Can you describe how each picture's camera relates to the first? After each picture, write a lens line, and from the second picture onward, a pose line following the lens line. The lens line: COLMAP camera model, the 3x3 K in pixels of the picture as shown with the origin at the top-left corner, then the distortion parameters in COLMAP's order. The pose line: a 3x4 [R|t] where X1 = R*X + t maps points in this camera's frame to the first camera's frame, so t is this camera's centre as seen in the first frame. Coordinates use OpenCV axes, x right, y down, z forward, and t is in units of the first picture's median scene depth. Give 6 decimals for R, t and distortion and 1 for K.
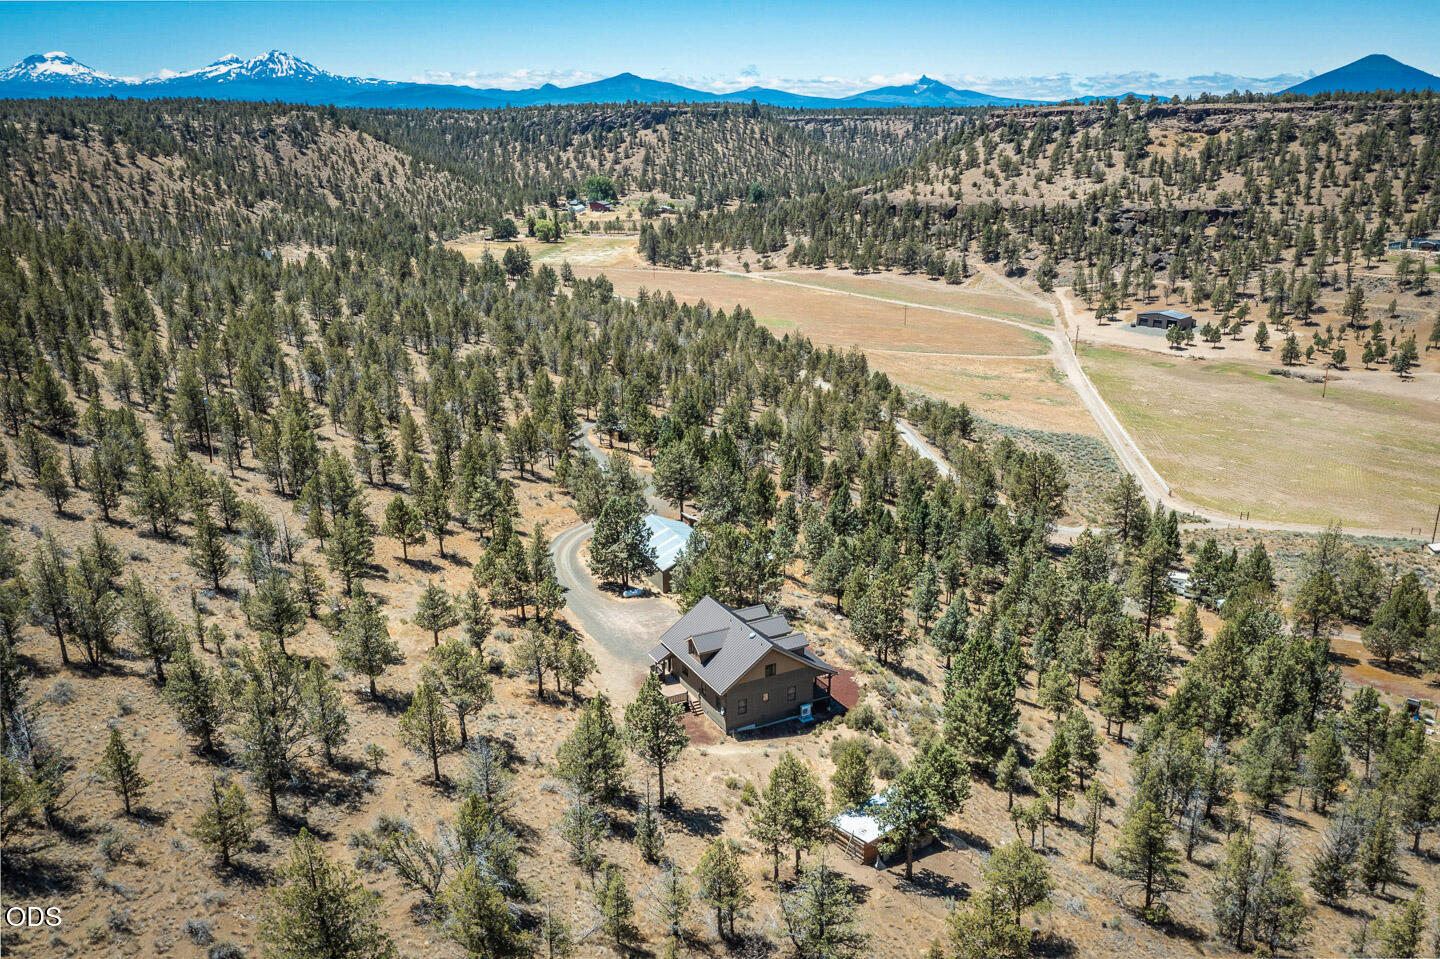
lens RADIAL K [[1135.0, 0, 715.7], [0, 1135.0, 475.7], [0, 0, 1]] dist [-0.015669, 0.002908]
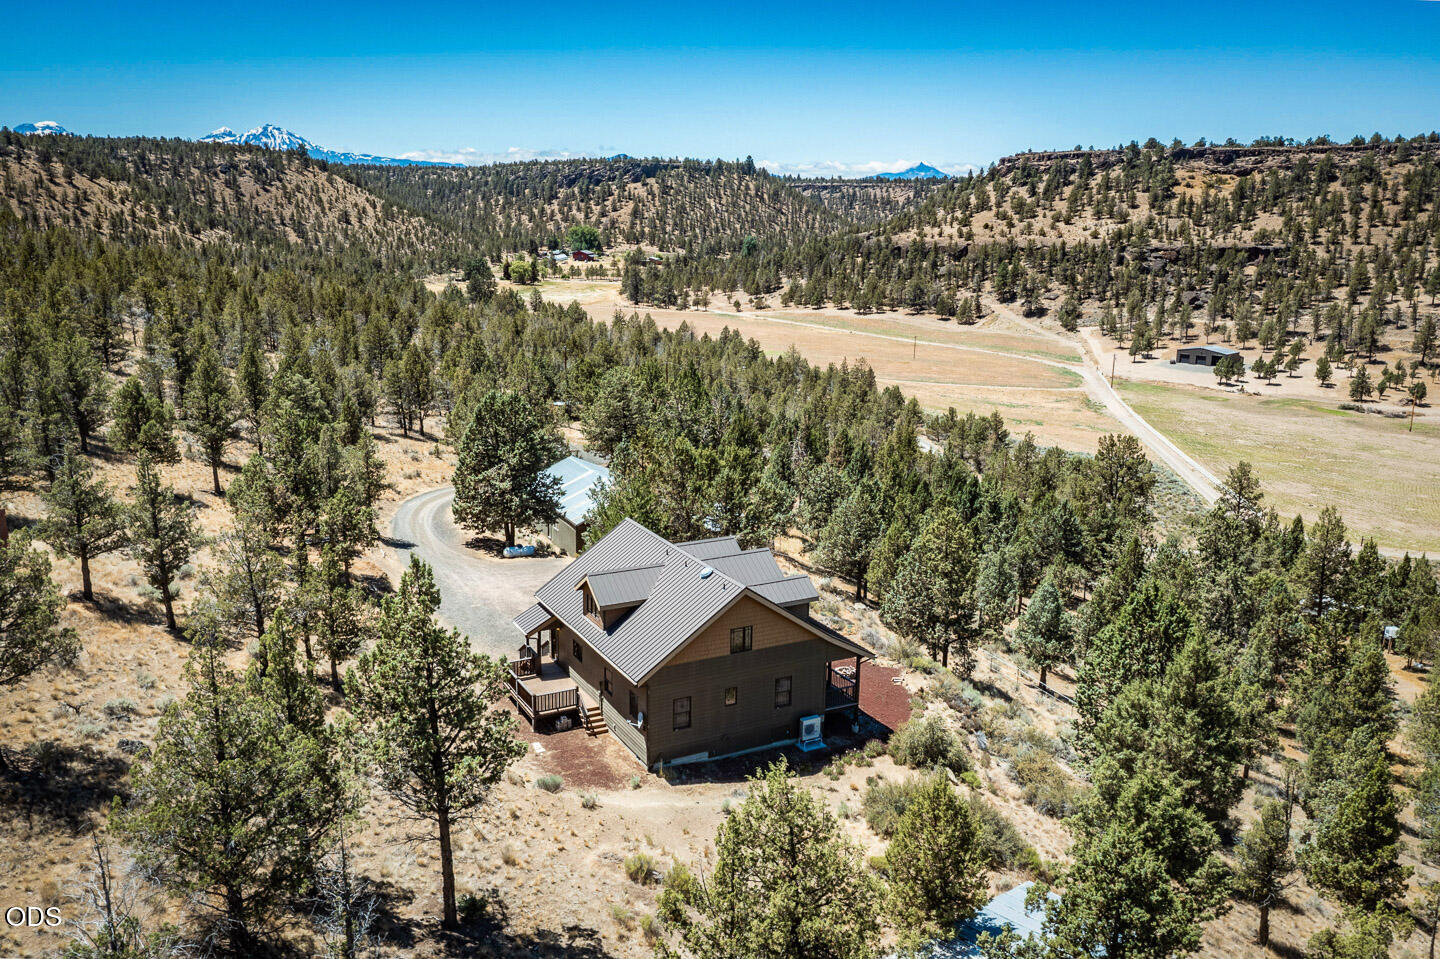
lens RADIAL K [[1166.2, 0, 715.9], [0, 1166.2, 473.8], [0, 0, 1]] dist [-0.015914, 0.004570]
pose [[0.999794, 0.018652, 0.008021, 0.005073], [-0.017981, 0.996882, -0.076826, 0.021986], [-0.009429, 0.076666, 0.997012, 0.077729]]
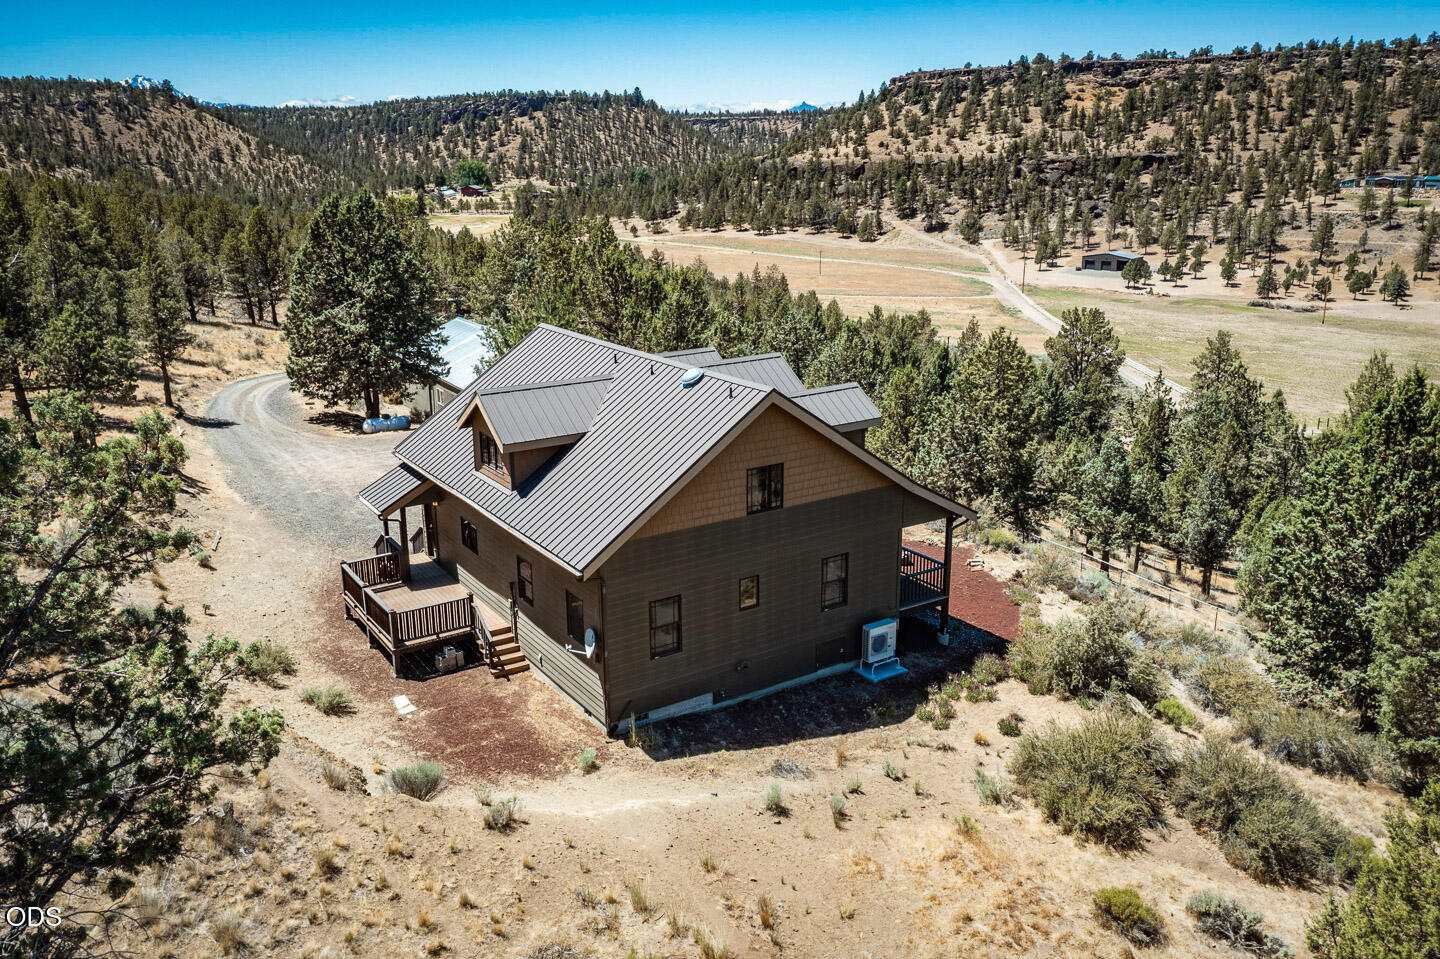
lens RADIAL K [[1135.0, 0, 715.7], [0, 1135.0, 475.7], [0, 0, 1]] dist [-0.015669, 0.002908]
pose [[0.995160, -0.028008, 0.094191, 0.001745], [0.030175, 0.999310, -0.021667, 0.027583], [-0.093519, 0.024404, 0.995318, 0.116058]]
